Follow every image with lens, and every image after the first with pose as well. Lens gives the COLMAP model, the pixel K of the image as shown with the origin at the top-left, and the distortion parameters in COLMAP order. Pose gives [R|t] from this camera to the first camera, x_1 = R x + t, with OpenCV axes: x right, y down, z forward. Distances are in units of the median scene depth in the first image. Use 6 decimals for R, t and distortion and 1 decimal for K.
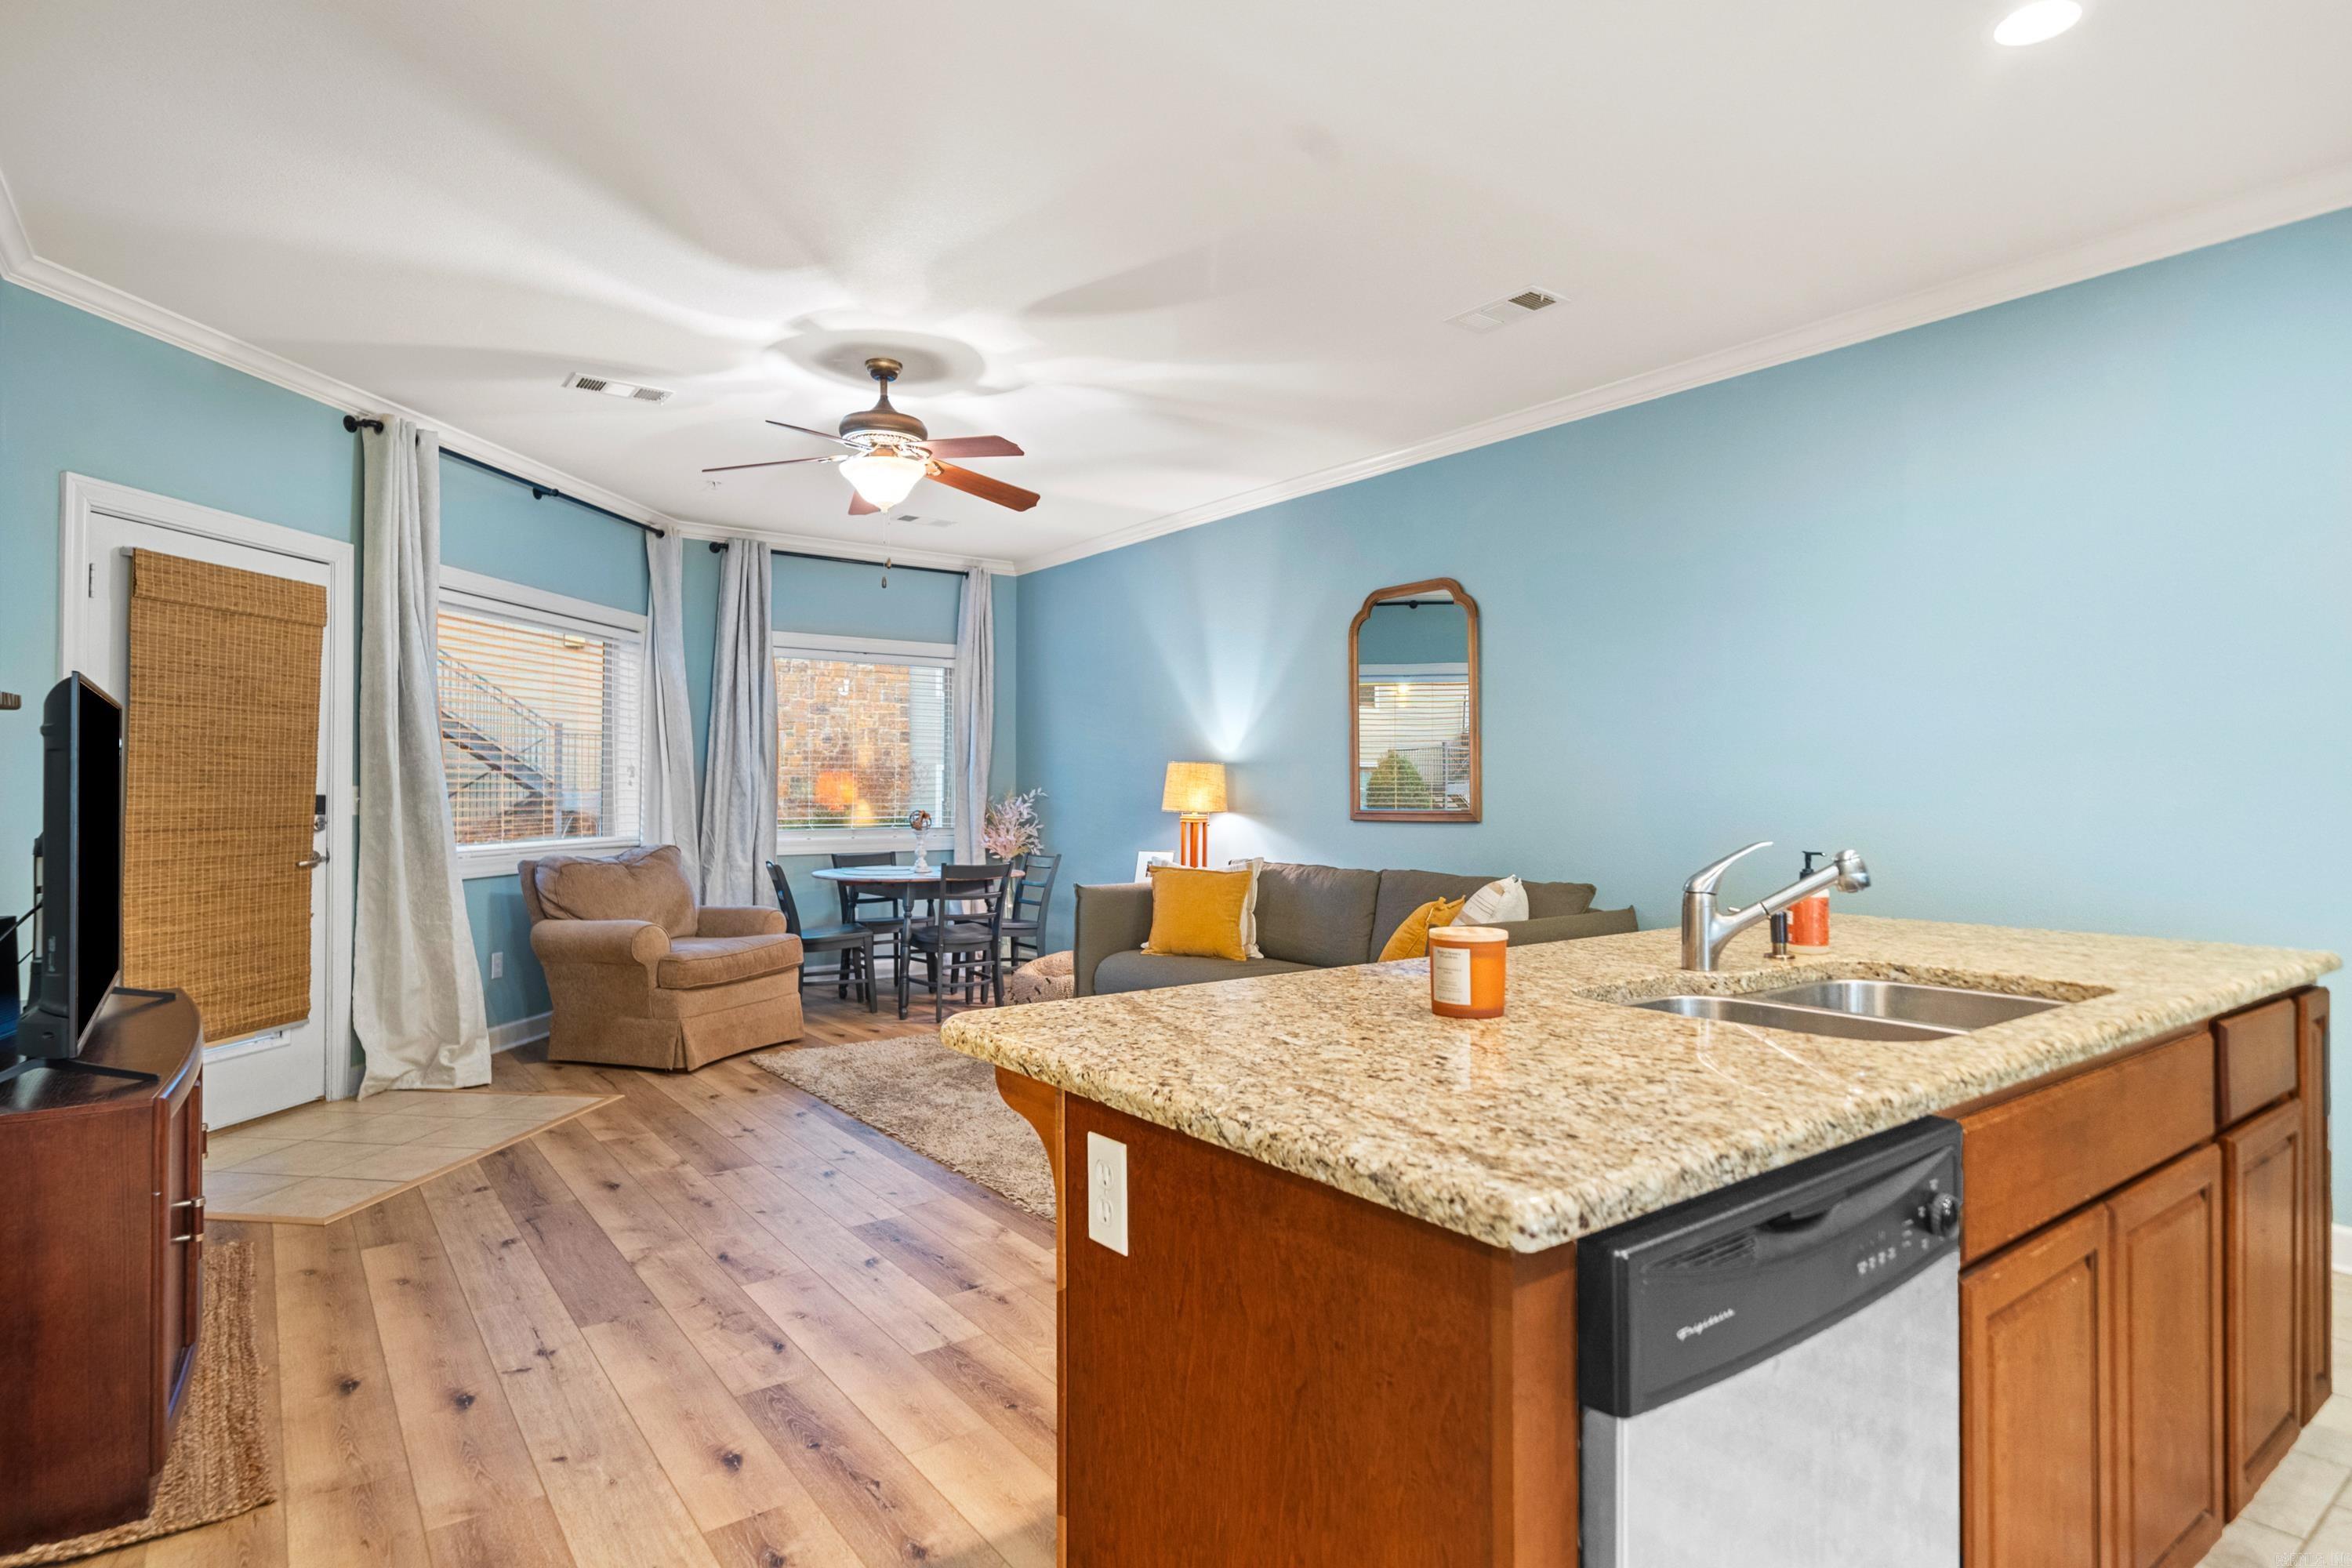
lens RADIAL K [[1229.8, 0, 1128.6], [0, 1229.8, 780.5], [0, 0, 1]] dist [0.002723, 0.000228]
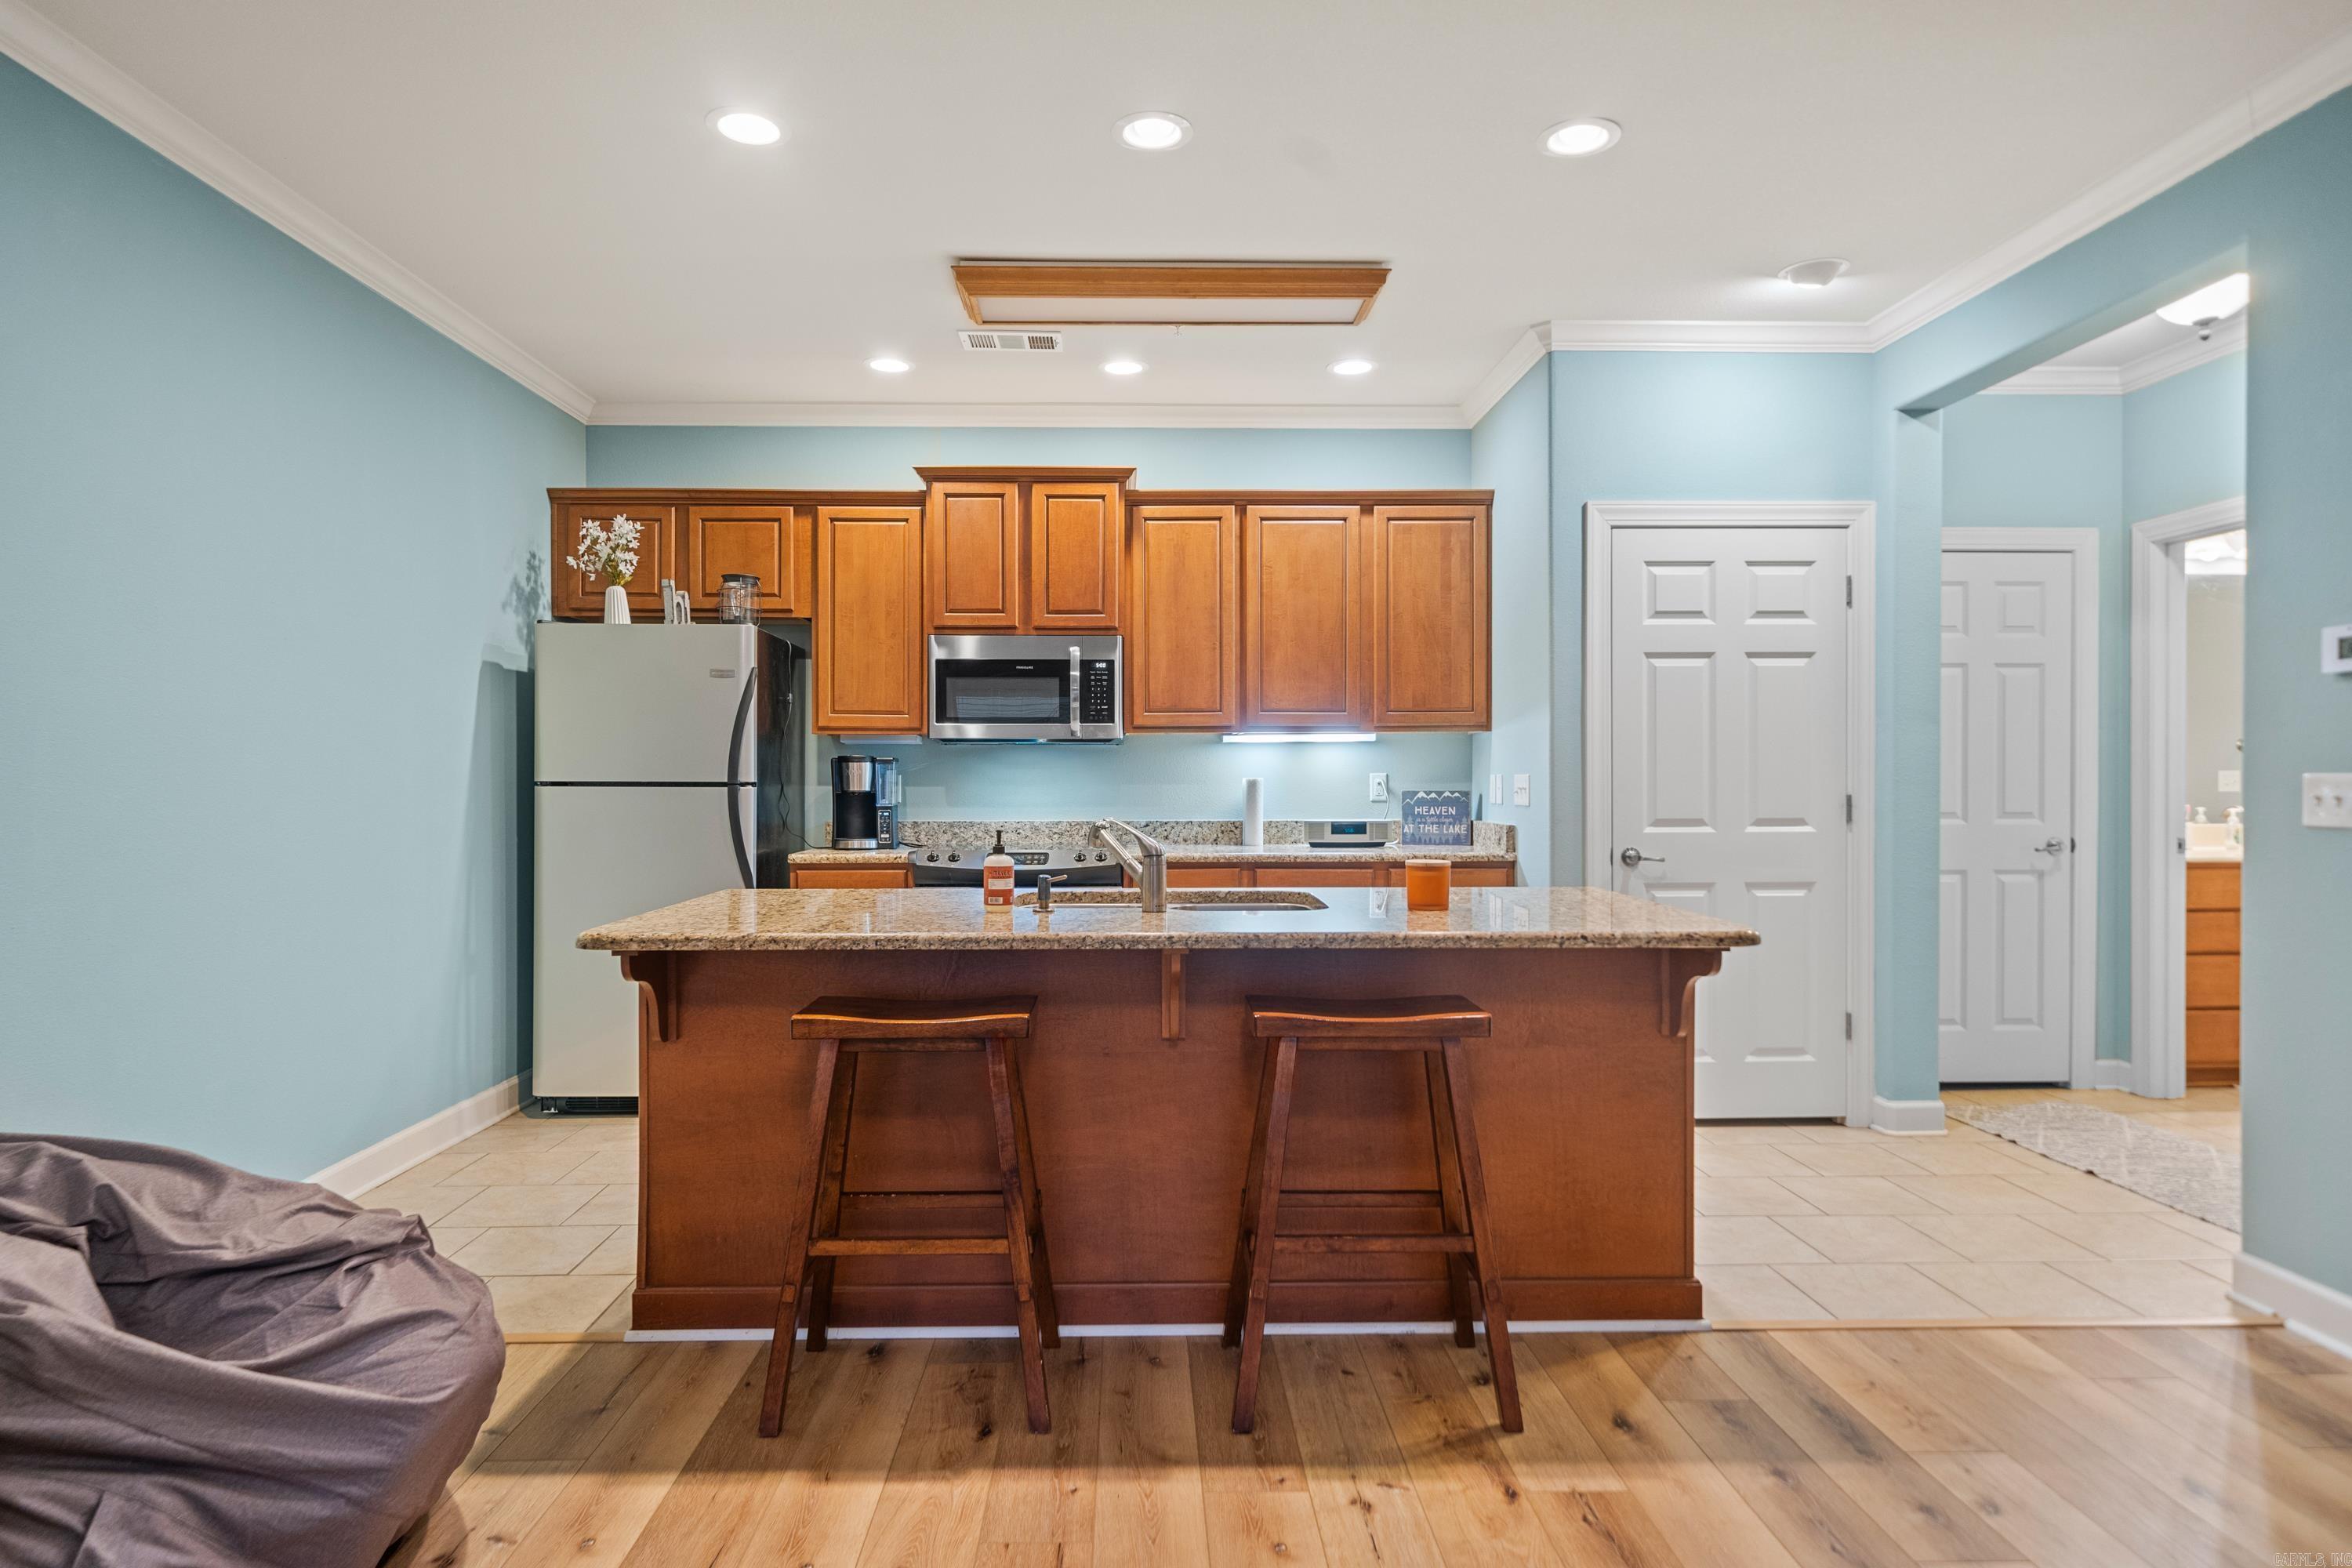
lens RADIAL K [[1285.0, 0, 1176.0], [0, 1285.0, 784.0], [0, 0, 1]] dist [0.010854, -0.000245]
pose [[-0.831297, -0.002934, 0.555821, -0.338312], [-0.003069, 0.999995, 0.000688, 0.011819], [-0.555820, -0.001134, -0.831302, 2.155294]]
